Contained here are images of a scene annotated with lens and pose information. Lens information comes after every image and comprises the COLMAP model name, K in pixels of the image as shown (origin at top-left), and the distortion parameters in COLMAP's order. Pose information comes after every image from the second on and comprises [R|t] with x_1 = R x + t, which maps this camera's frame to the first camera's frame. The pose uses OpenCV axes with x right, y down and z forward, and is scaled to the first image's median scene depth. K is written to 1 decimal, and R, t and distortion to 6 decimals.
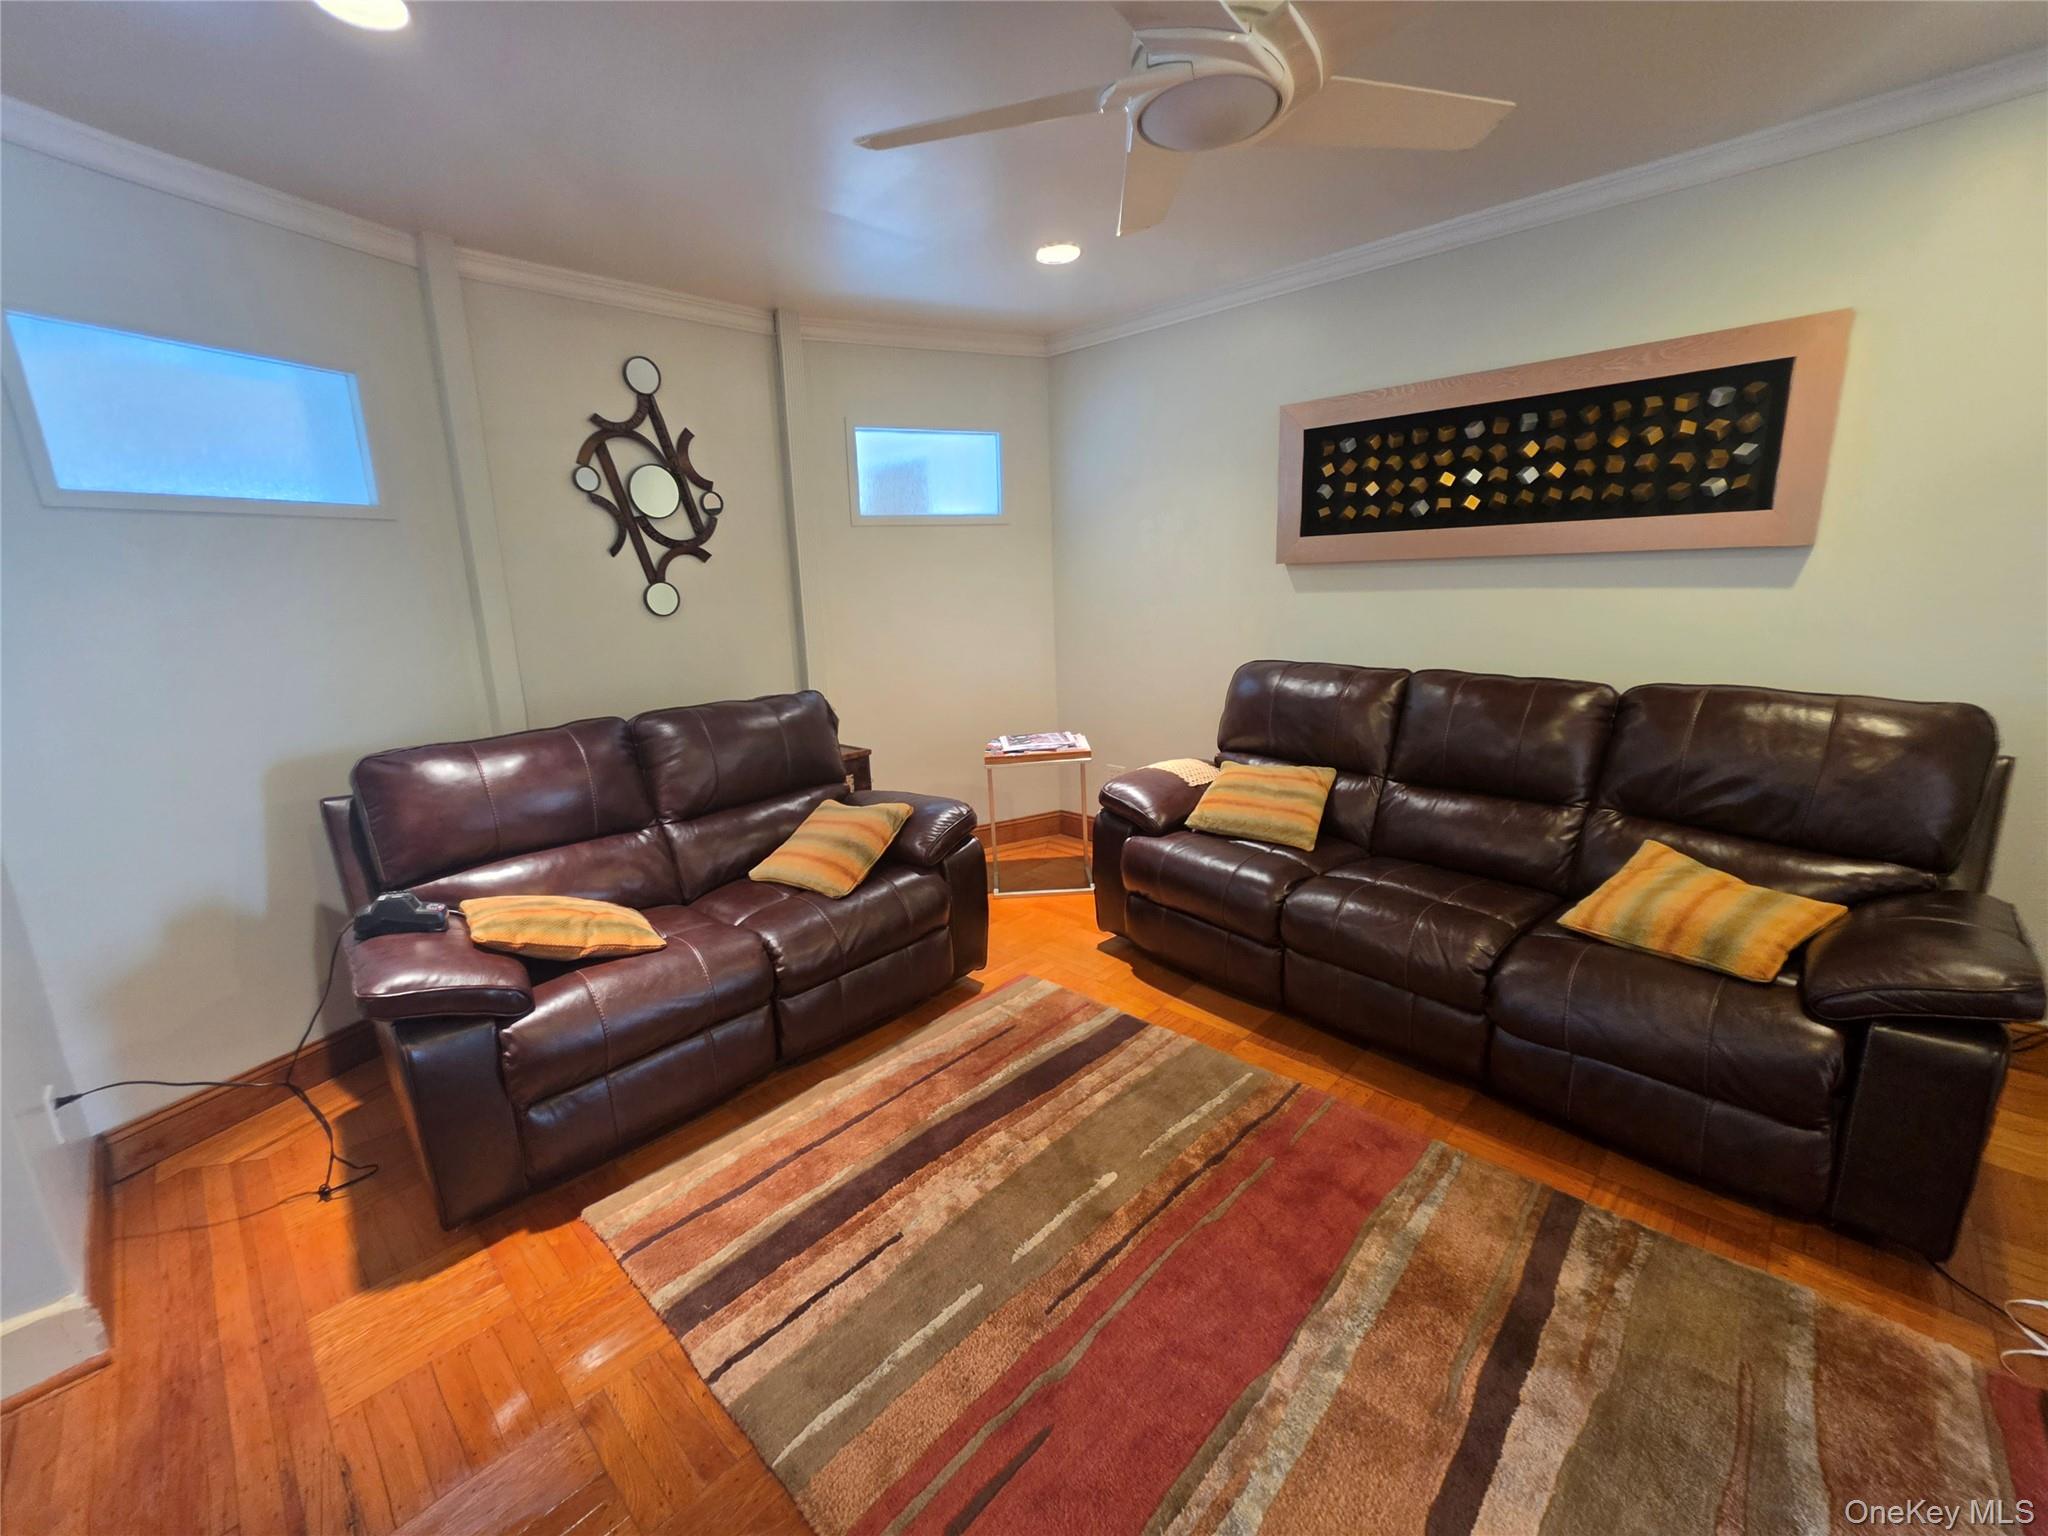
lens RADIAL K [[827.0, 0, 1016.8], [0, 827.0, 766.2], [0, 0, 1]] dist [-0.001257, 0.000030]
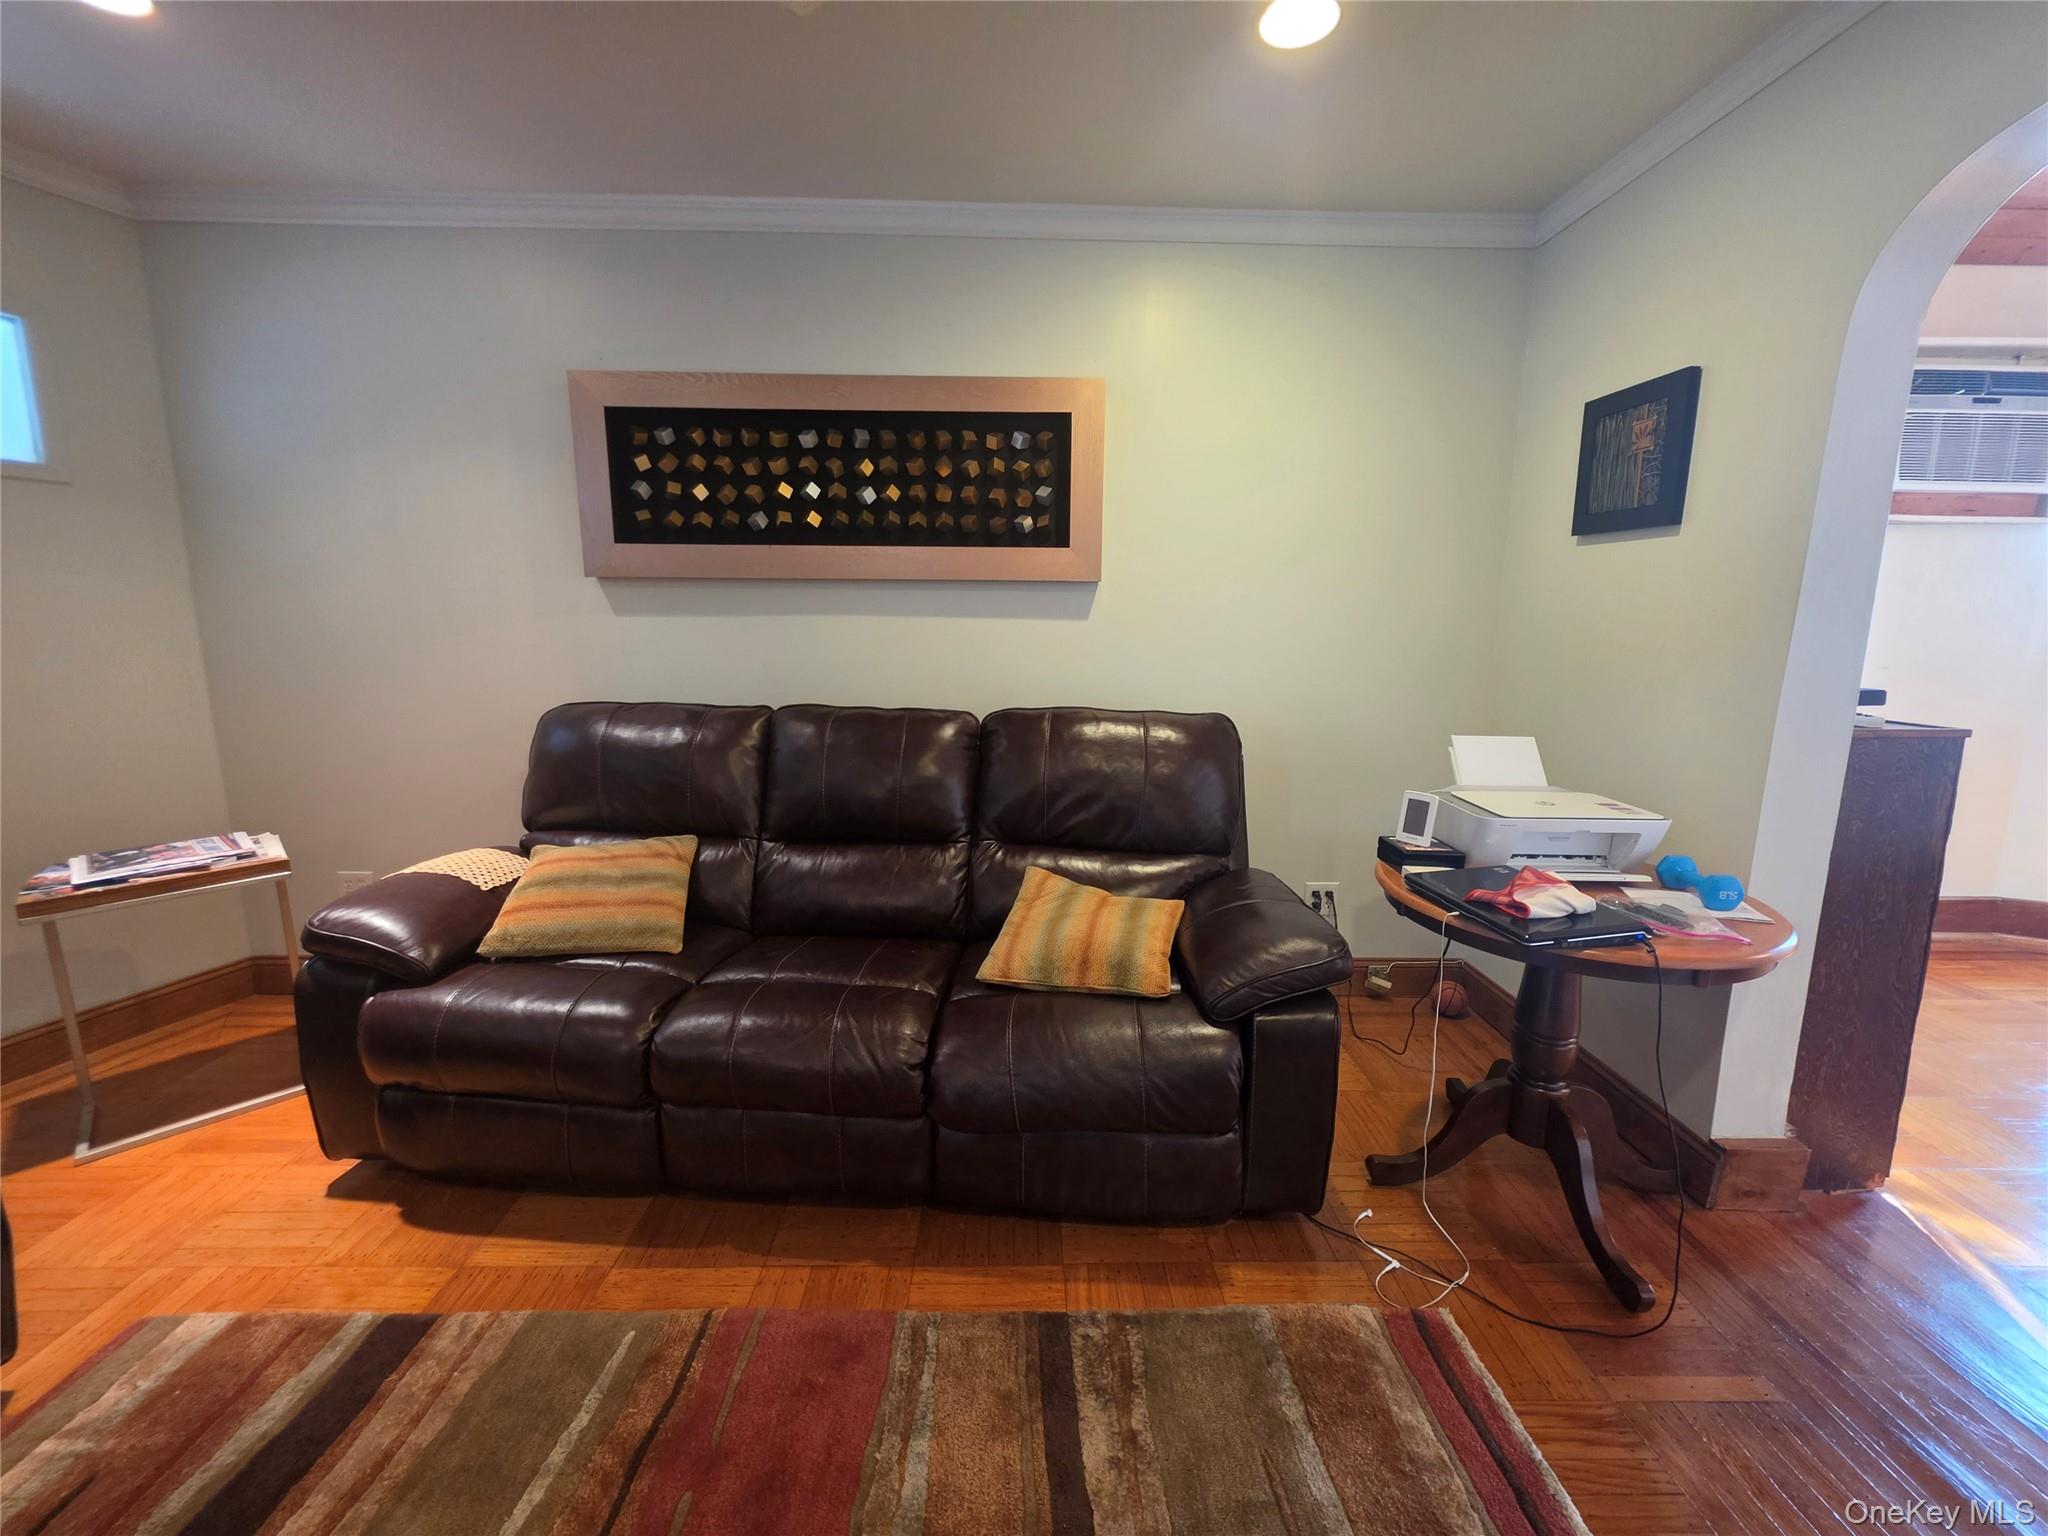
lens RADIAL K [[823.9, 0, 1026.0], [0, 823.9, 750.0], [0, 0, 1]] dist [-0.002537, 0.000336]
pose [[0.706636, -0.068325, 0.704271, 0.071501], [0.126591, 0.991476, -0.030827, -0.014999], [-0.696162, 0.110938, 0.709262, 0.250751]]
